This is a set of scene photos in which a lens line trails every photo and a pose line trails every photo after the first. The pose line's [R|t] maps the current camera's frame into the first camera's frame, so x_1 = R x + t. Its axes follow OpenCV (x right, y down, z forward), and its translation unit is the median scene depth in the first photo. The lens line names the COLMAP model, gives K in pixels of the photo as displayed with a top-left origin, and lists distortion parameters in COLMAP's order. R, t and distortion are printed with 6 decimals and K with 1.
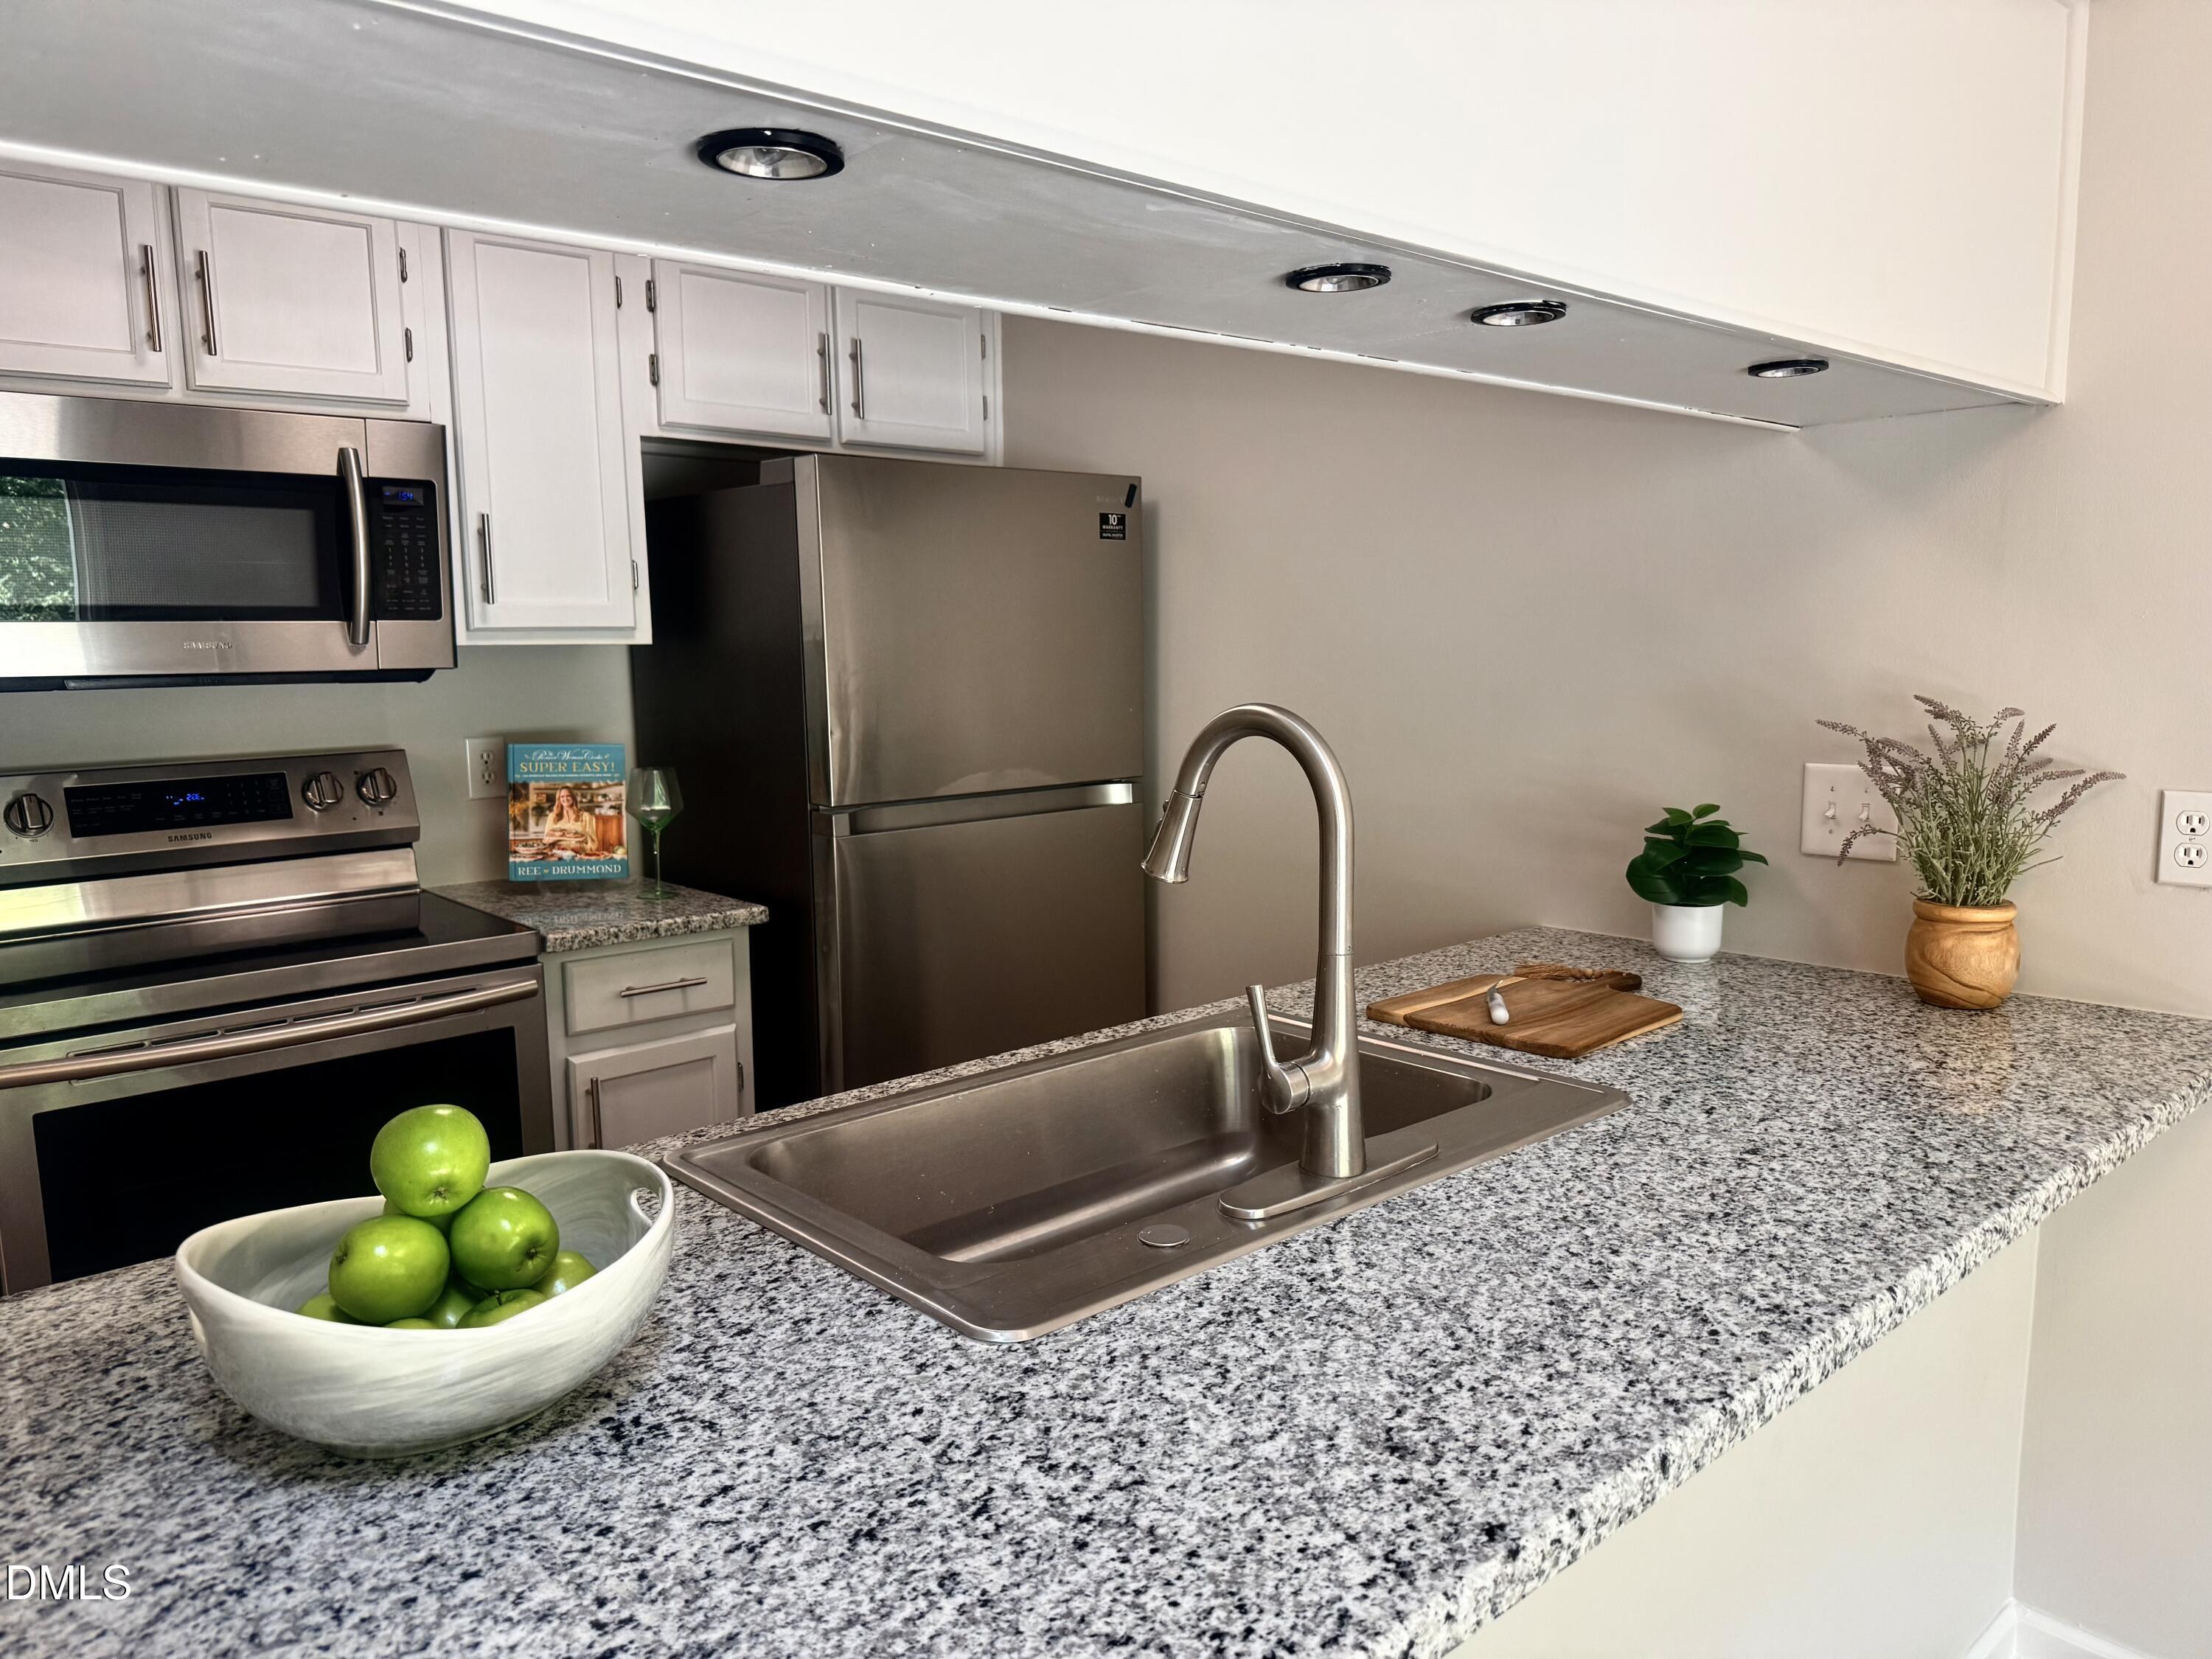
lens RADIAL K [[1598.0, 0, 1135.1], [0, 1598.0, 834.9], [0, 0, 1]] dist [0.060892, -0.123164]
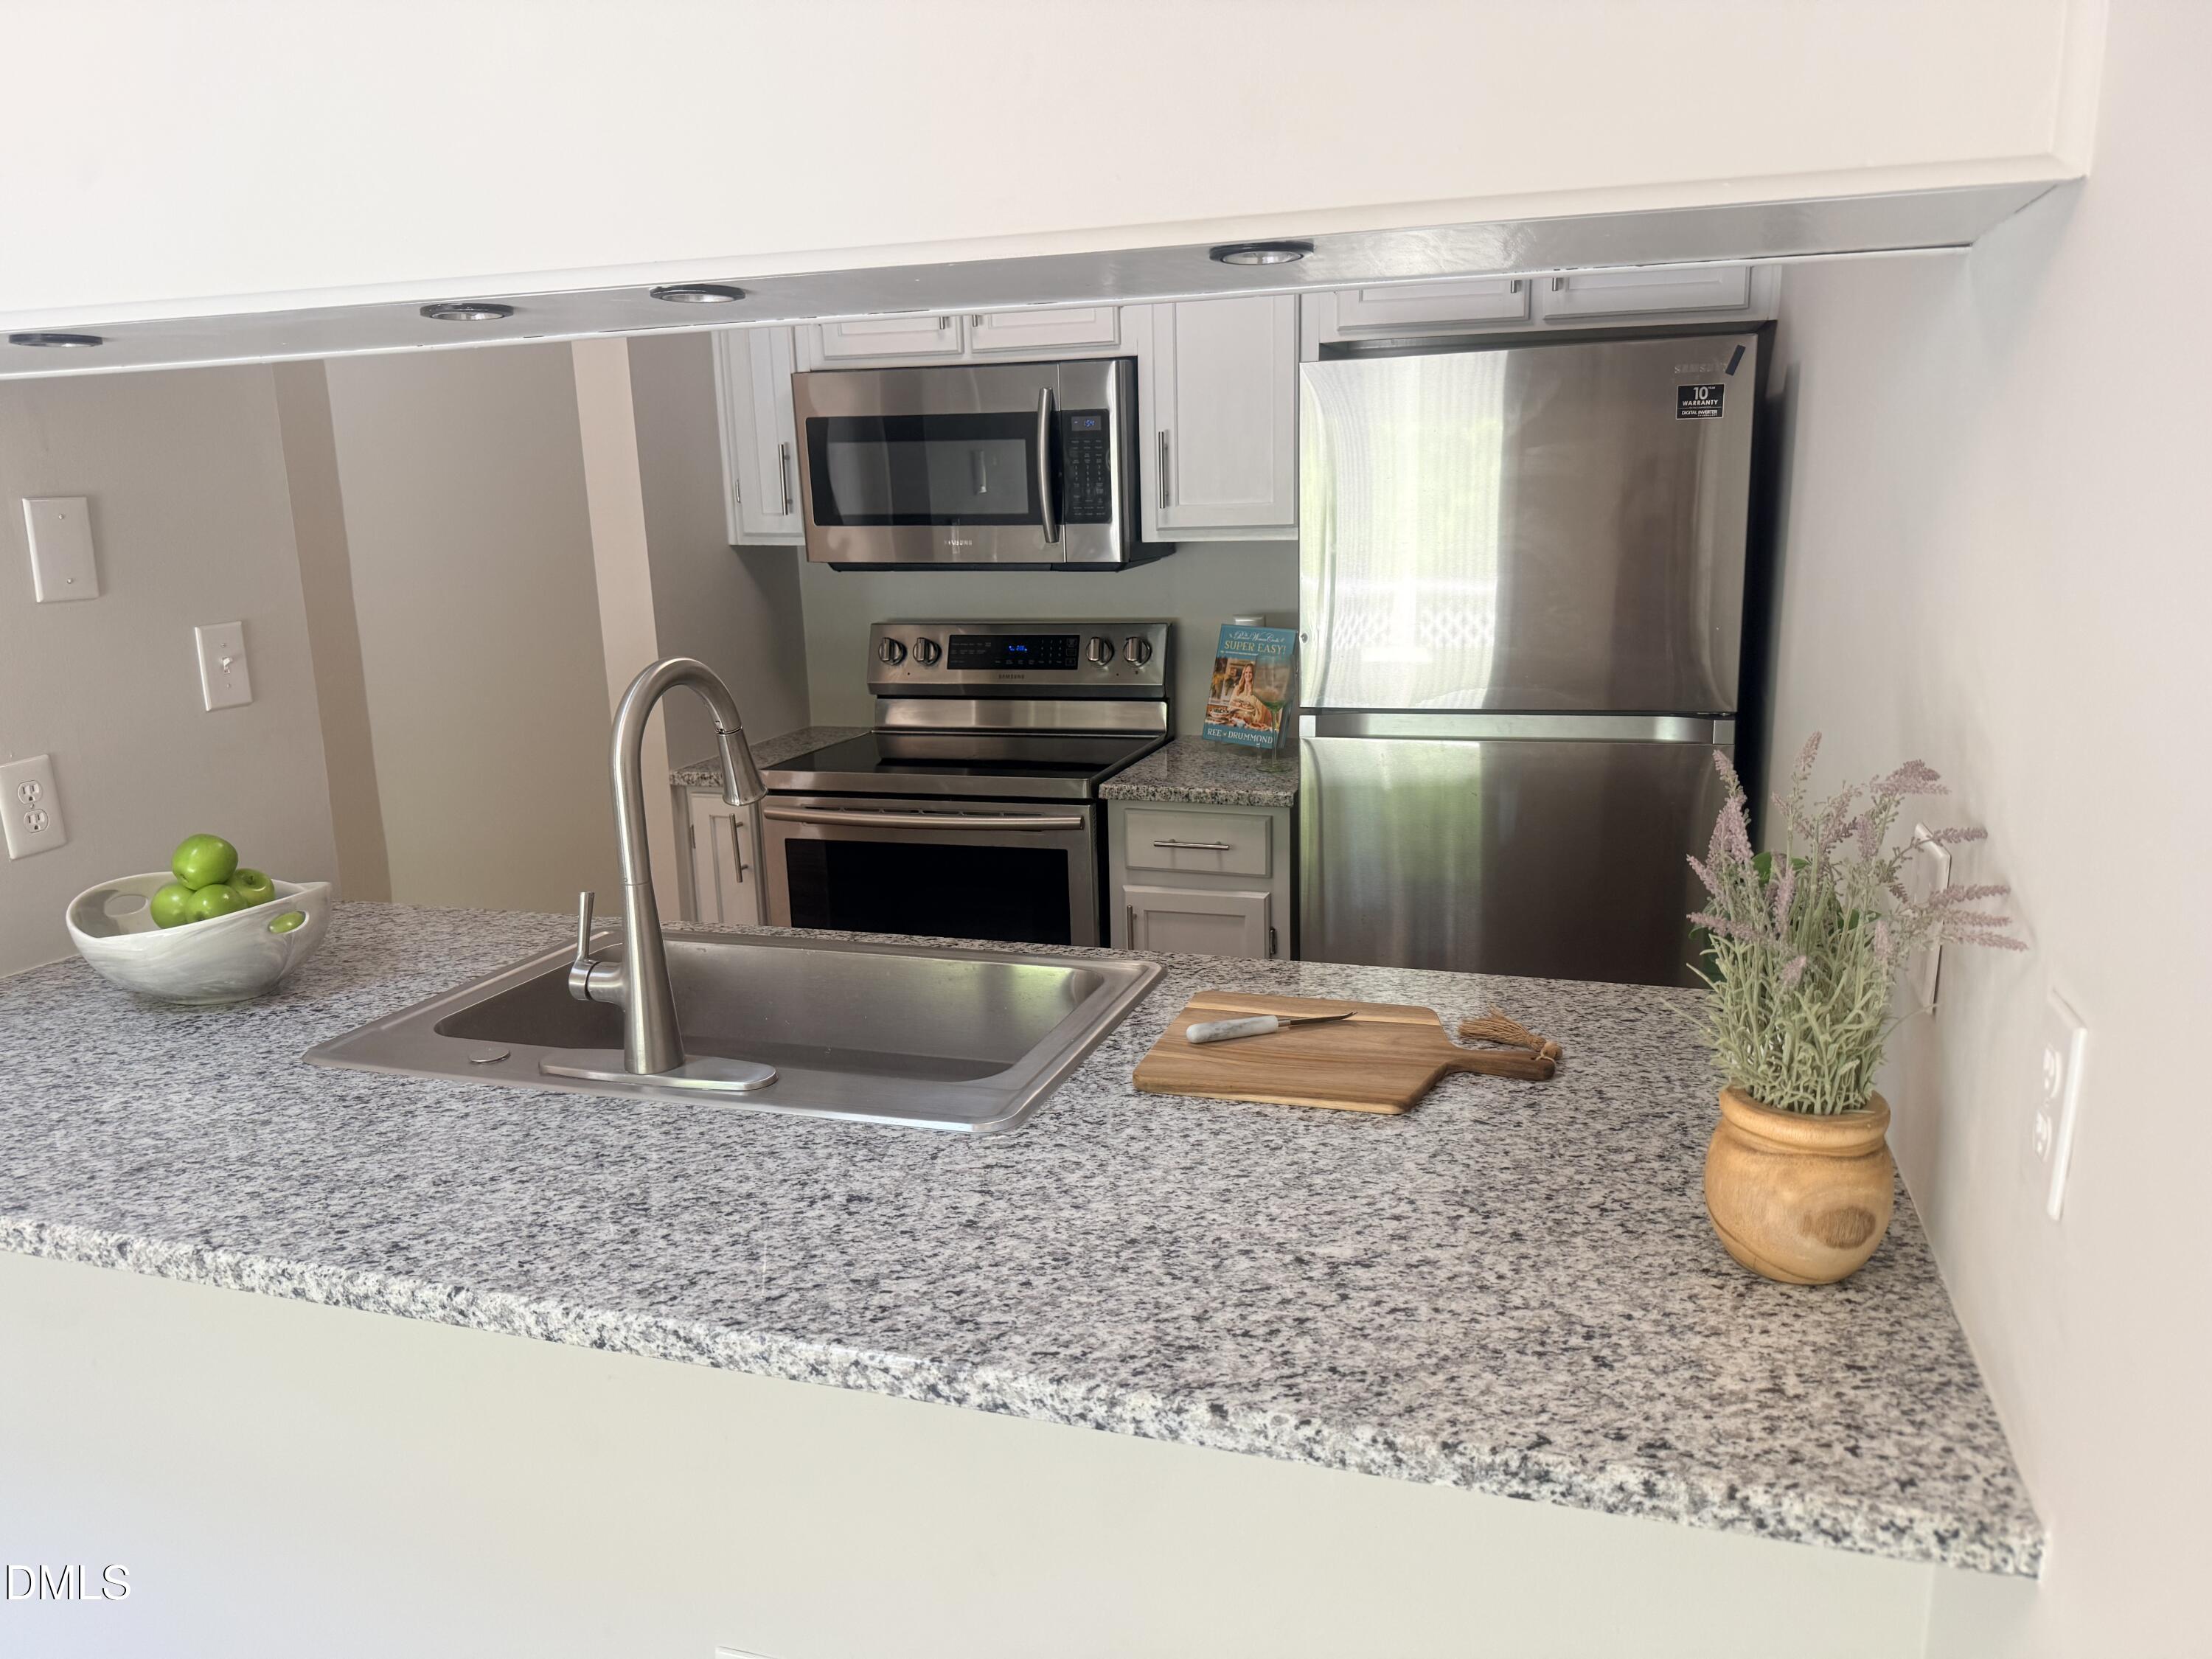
lens RADIAL K [[1575.1, 0, 1102.8], [0, 1575.1, 863.4], [0, 0, 1]] dist [0.019998, -0.043334]
pose [[0.492869, 0.199406, -0.846946, 0.669366], [-0.092311, 0.979875, 0.176984, -0.092179], [0.865193, -0.009048, 0.501357, 0.385208]]
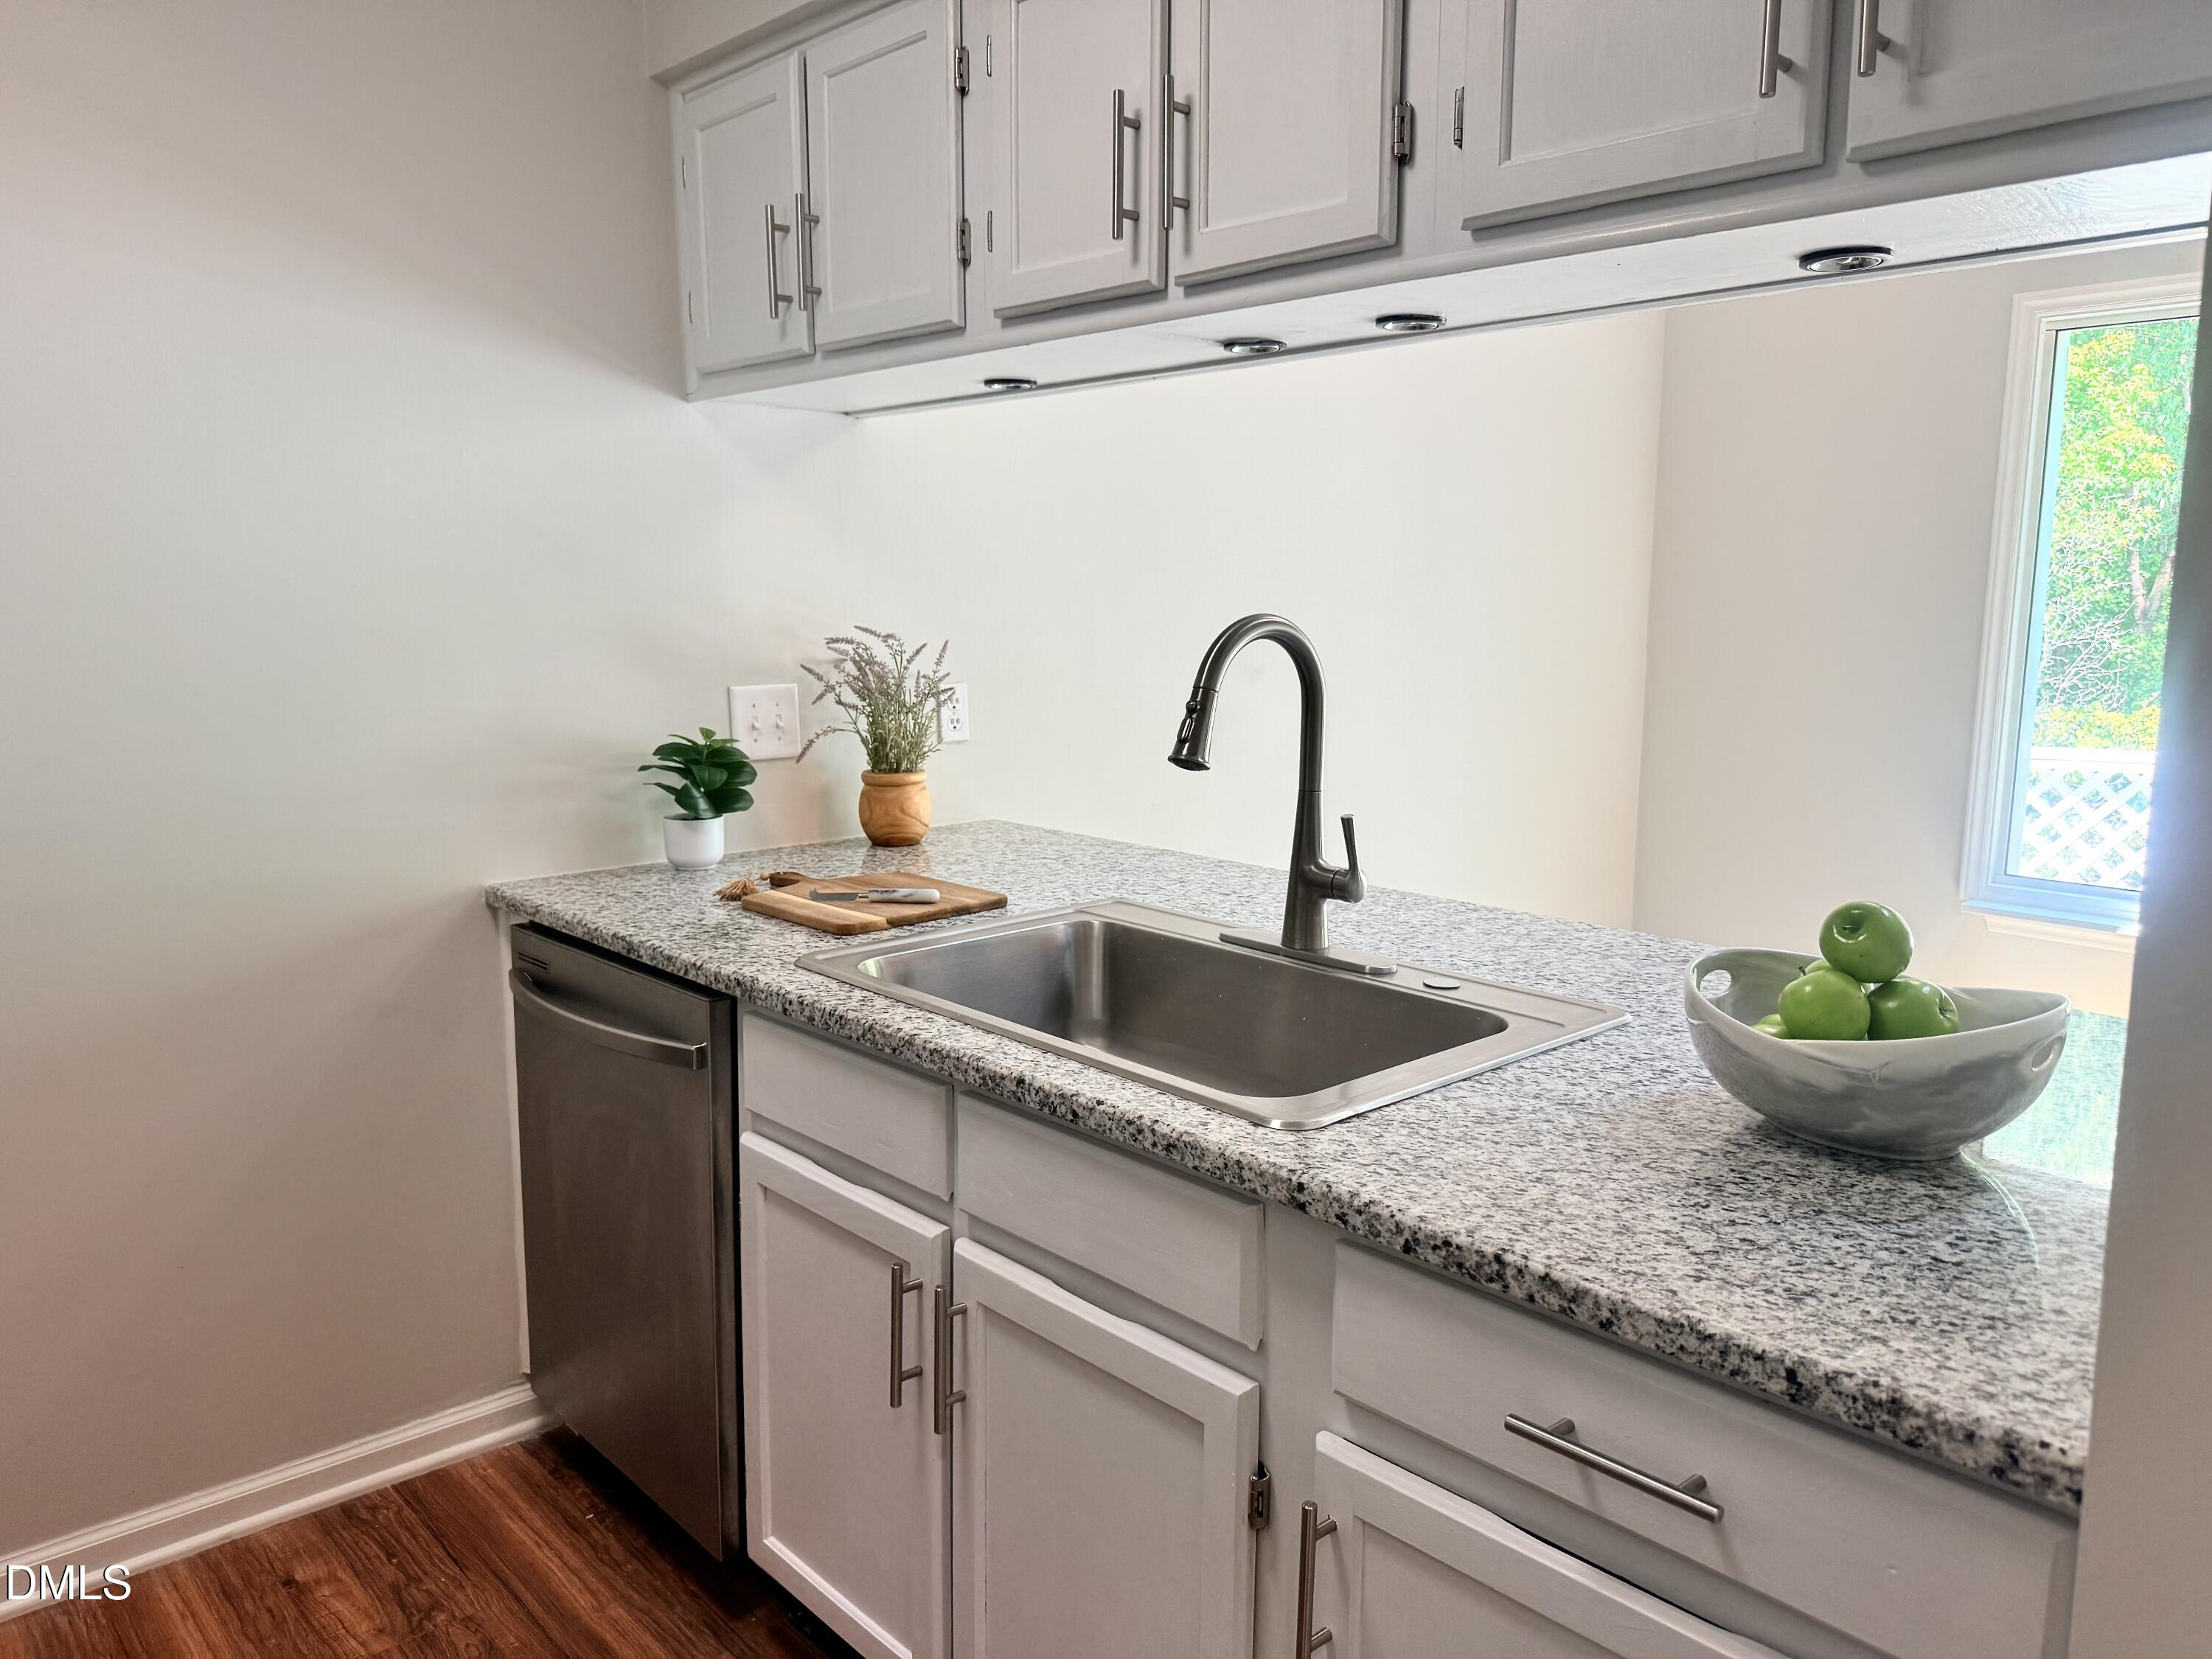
lens RADIAL K [[1575.1, 0, 1102.8], [0, 1575.1, 863.4], [0, 0, 1]] dist [0.019998, -0.043334]
pose [[0.001657, -0.156389, 0.987694, -0.659425], [0.128684, 0.979517, 0.154878, -0.053730], [-0.991684, 0.126844, 0.021748, 0.616638]]
